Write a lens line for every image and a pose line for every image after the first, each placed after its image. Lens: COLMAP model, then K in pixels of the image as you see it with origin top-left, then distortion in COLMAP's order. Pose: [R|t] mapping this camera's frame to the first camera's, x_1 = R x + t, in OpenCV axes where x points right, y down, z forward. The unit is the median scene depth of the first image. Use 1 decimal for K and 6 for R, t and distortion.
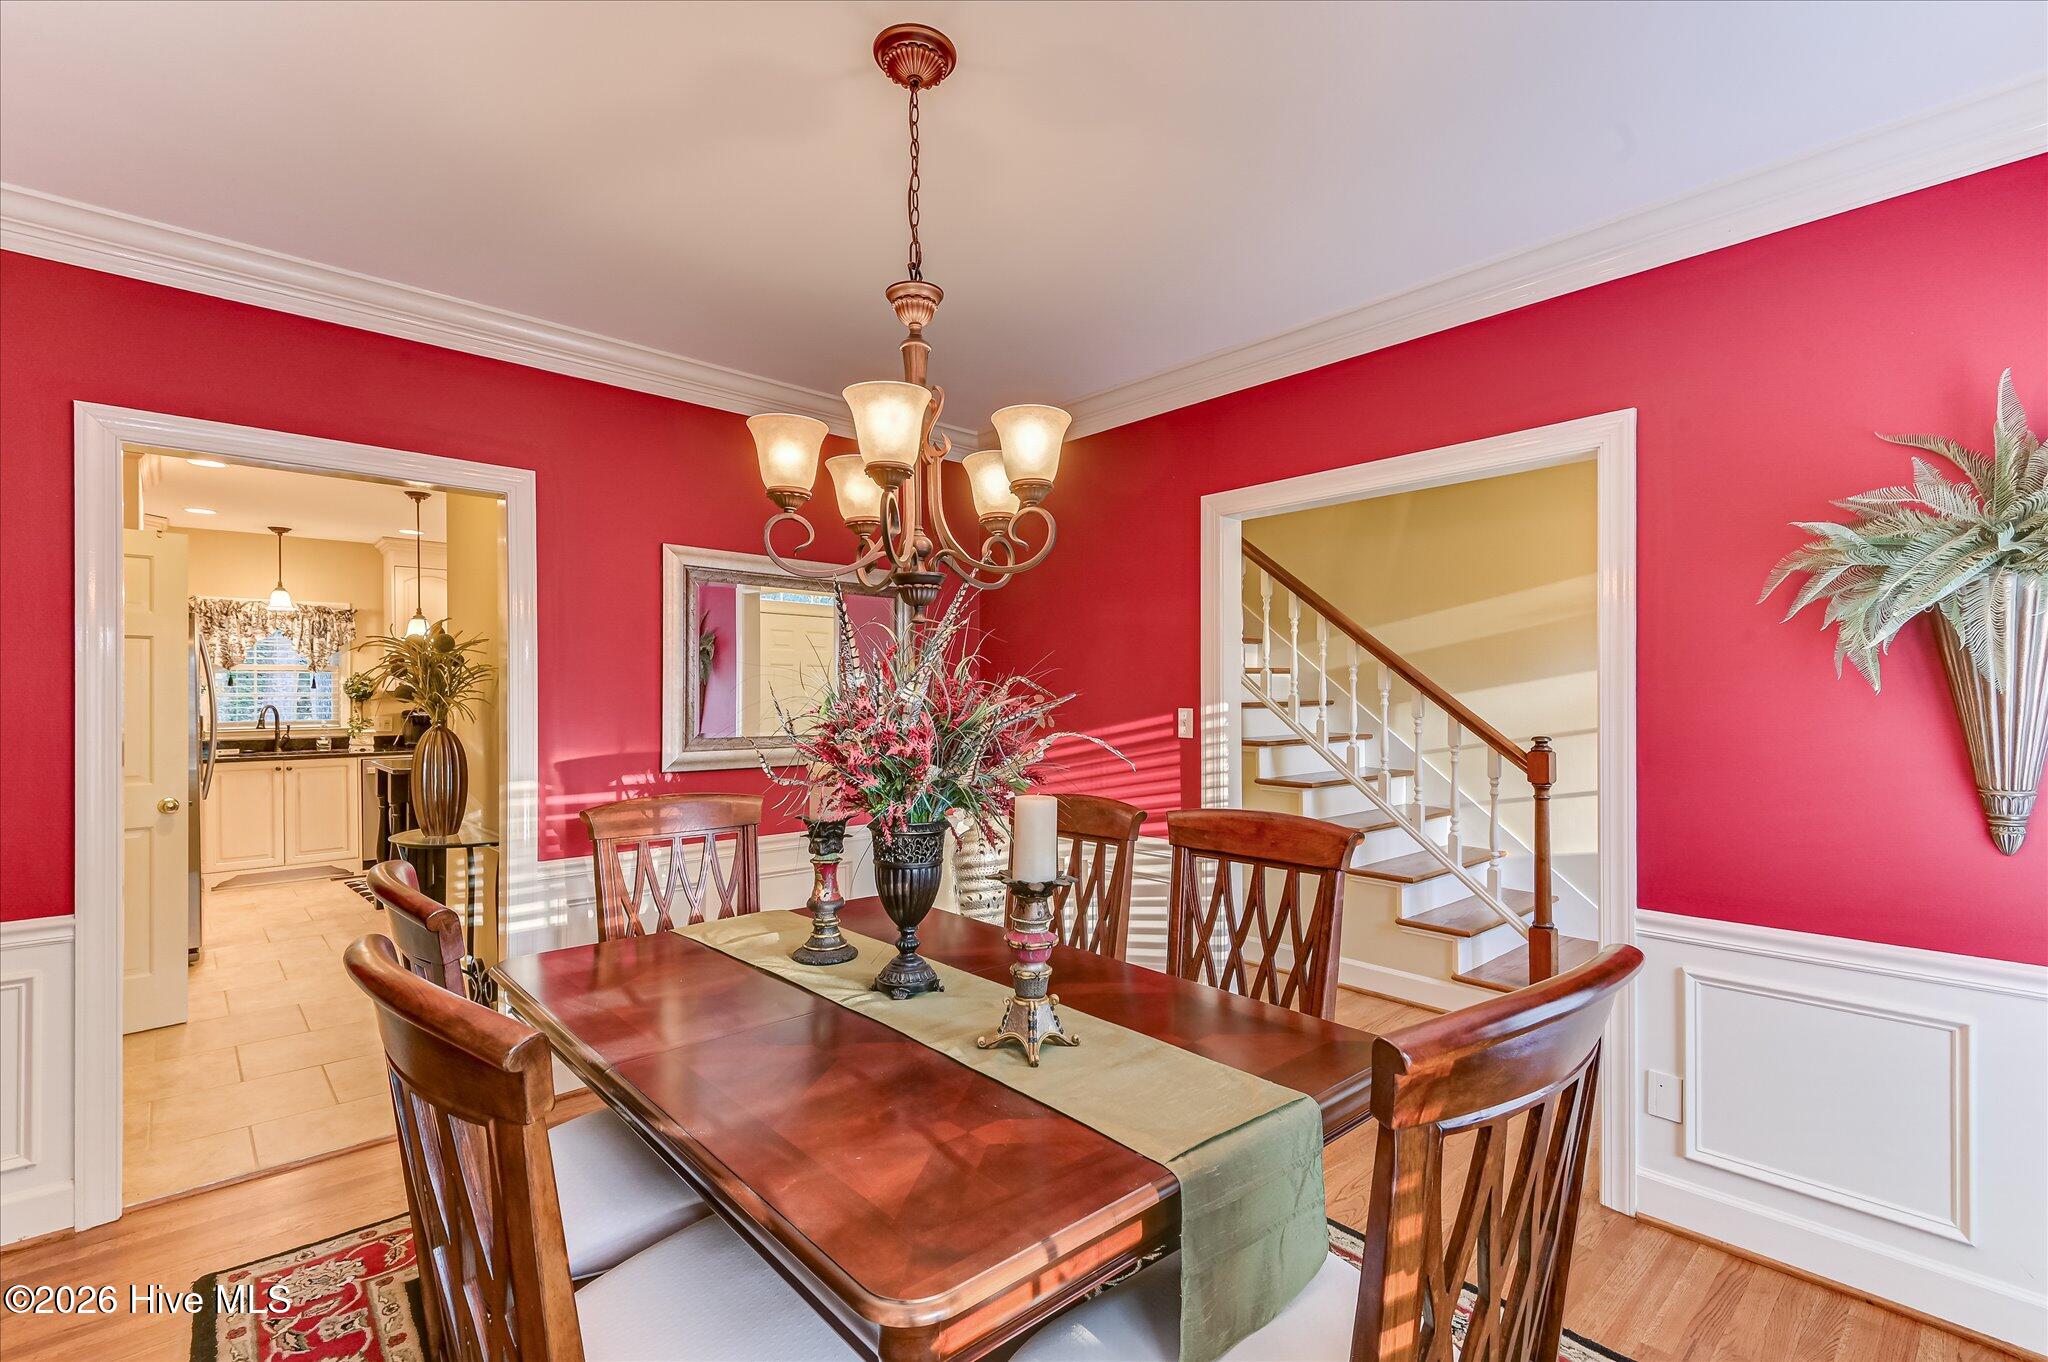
lens RADIAL K [[937.2, 0, 1023.1], [0, 937.2, 709.9], [0, 0, 1]] dist [-0.000518, -0.000189]
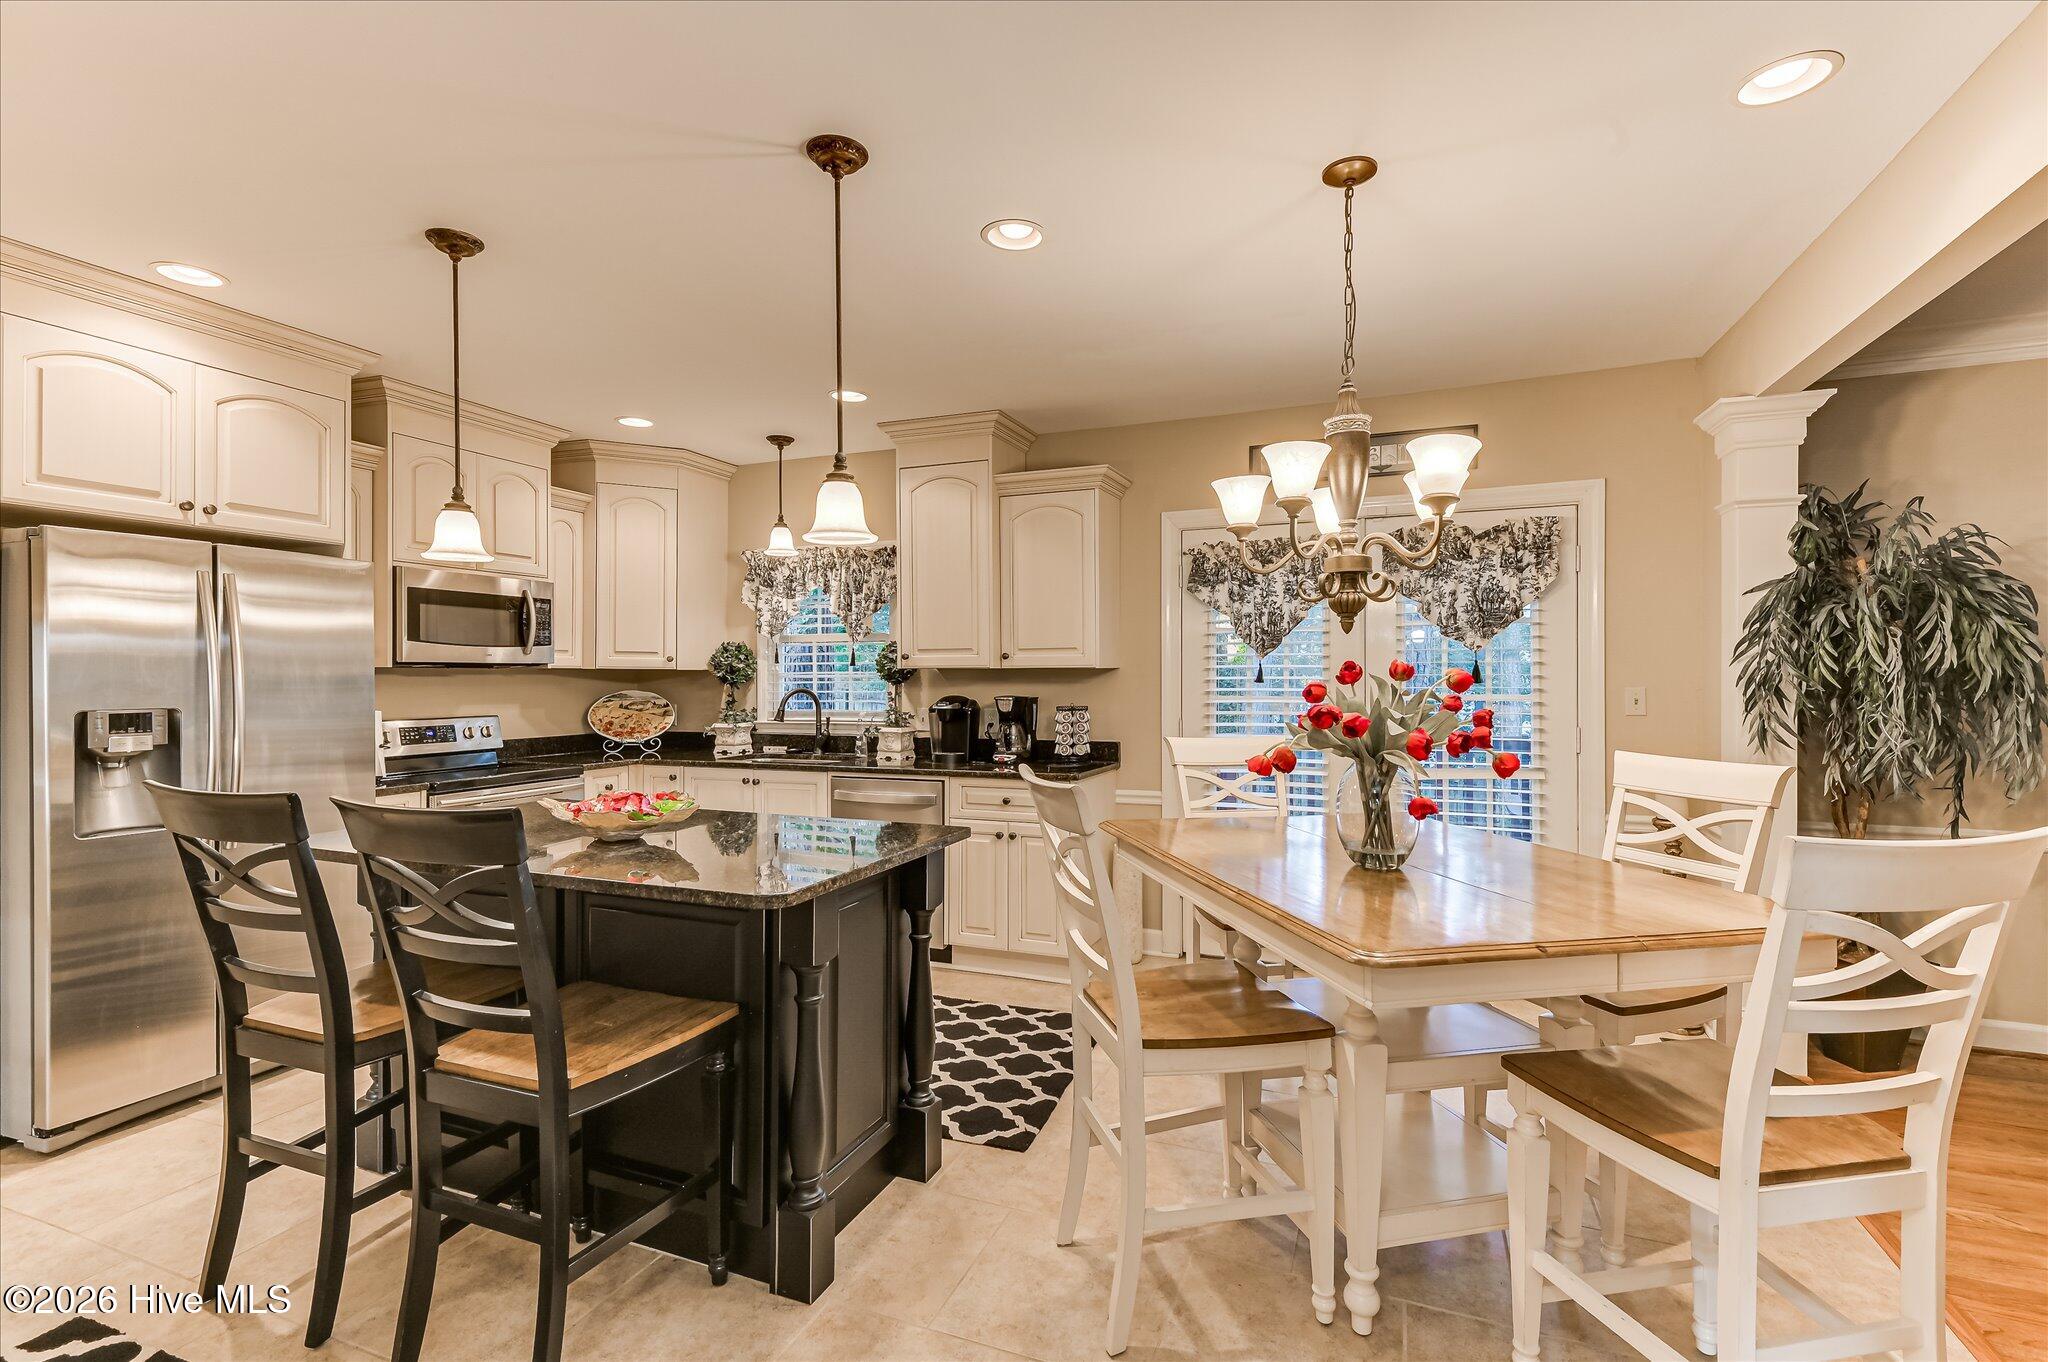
lens RADIAL K [[919.9, 0, 1026.4], [0, 919.9, 688.2], [0, 0, 1]] dist [0.052203, -0.028879]
pose [[0.407080, 0.010091, -0.913337, -0.073906], [-0.020099, 0.999796, 0.002089, -0.010197], [0.913172, 0.017507, 0.407199, 0.854536]]
